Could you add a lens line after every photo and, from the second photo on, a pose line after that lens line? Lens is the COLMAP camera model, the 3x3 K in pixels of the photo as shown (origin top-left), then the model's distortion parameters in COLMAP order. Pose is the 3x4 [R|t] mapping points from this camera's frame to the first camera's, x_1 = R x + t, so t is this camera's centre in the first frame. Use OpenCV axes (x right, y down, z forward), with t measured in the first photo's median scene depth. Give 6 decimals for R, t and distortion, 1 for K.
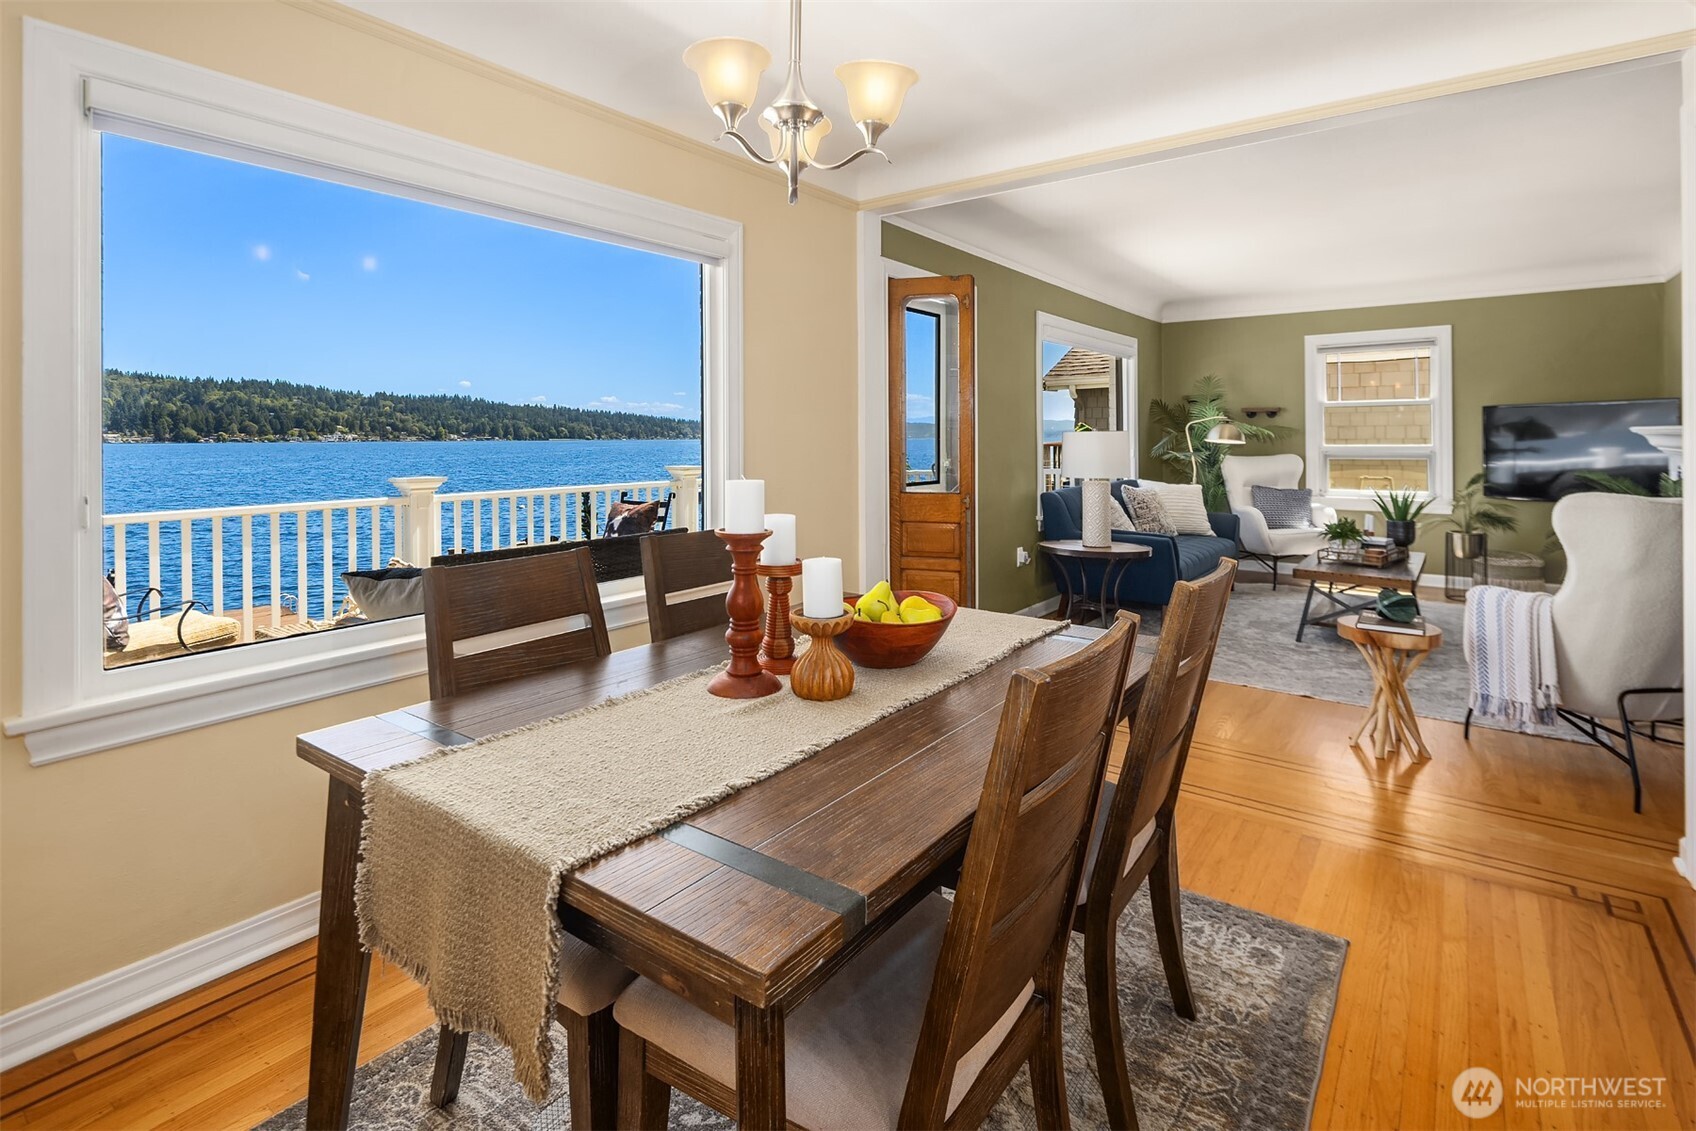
lens RADIAL K [[822.8, 0, 841.6], [0, 822.8, 418.0], [0, 0, 1]] dist [0.004940, -0.004766]
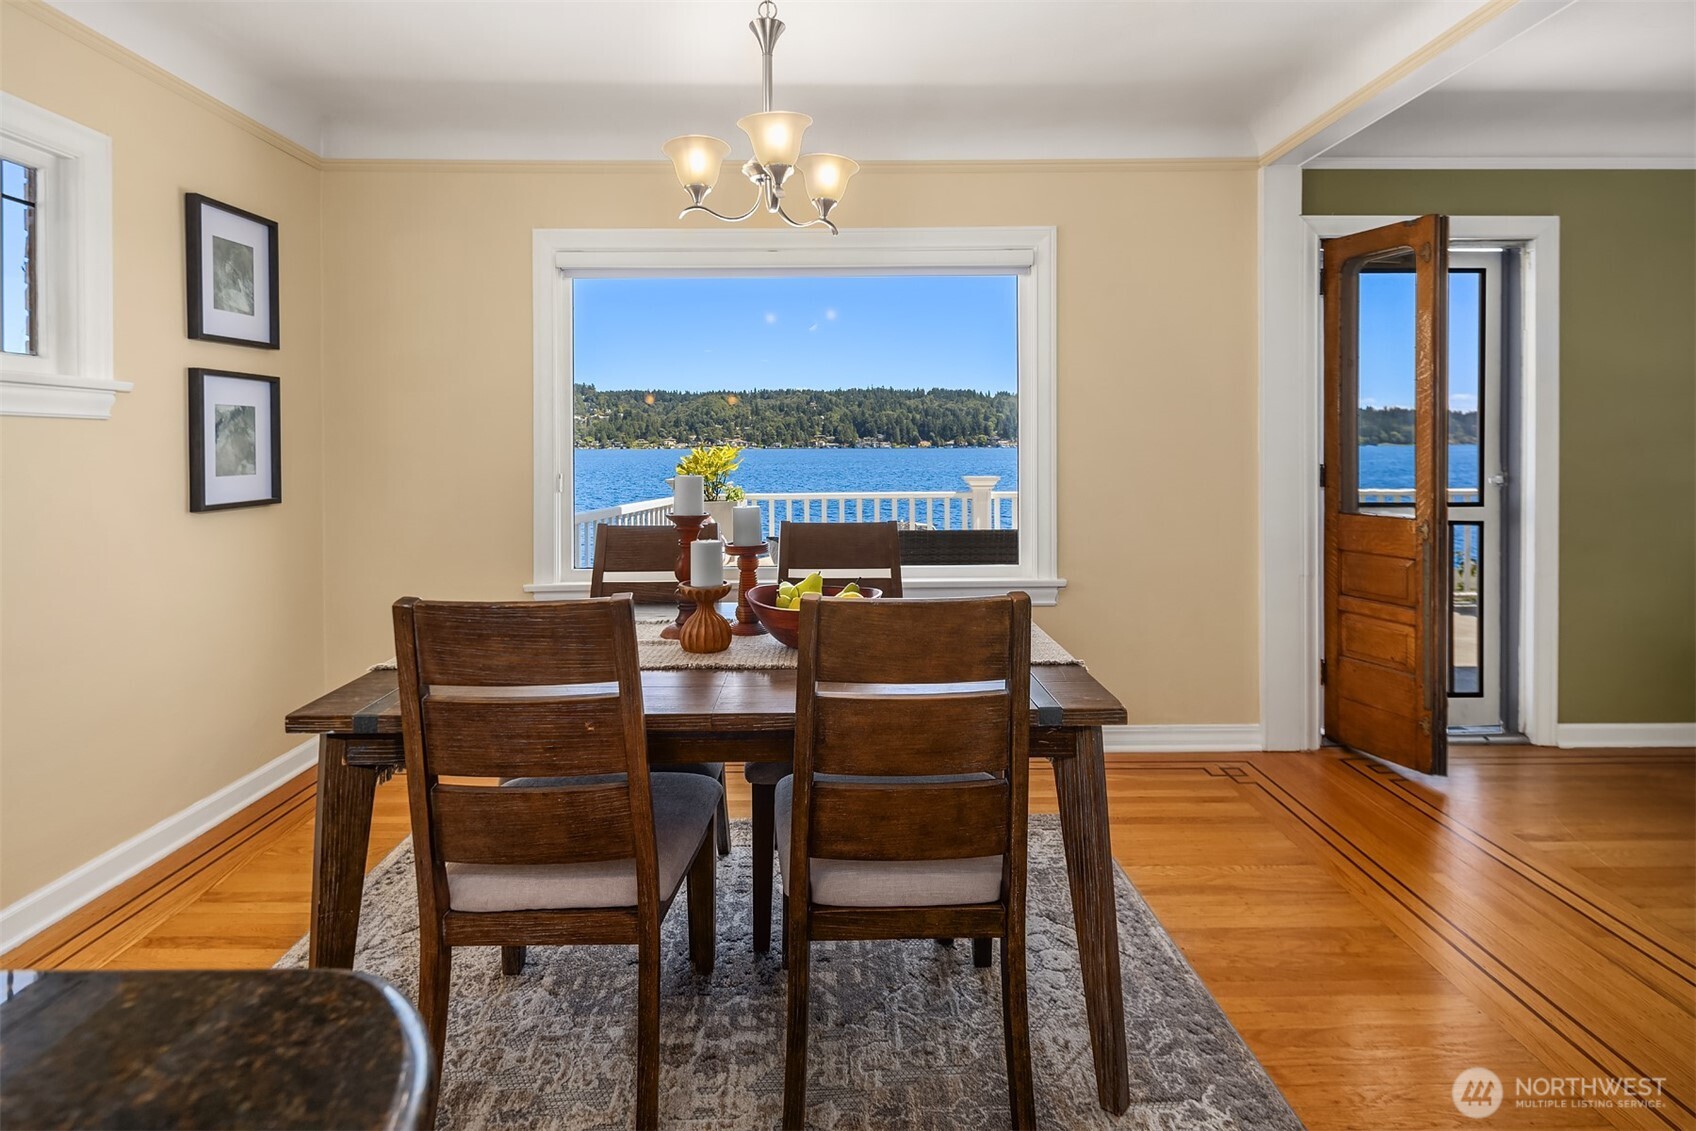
lens RADIAL K [[822.8, 0, 845.7], [0, 822.8, 457.6], [0, 0, 1]] dist [0.004940, -0.004766]
pose [[0.606728, 0.013248, -0.794799, 0.409711], [0.019483, 0.999313, 0.031530, 0.004086], [0.794671, -0.034615, 0.606053, 0.155258]]
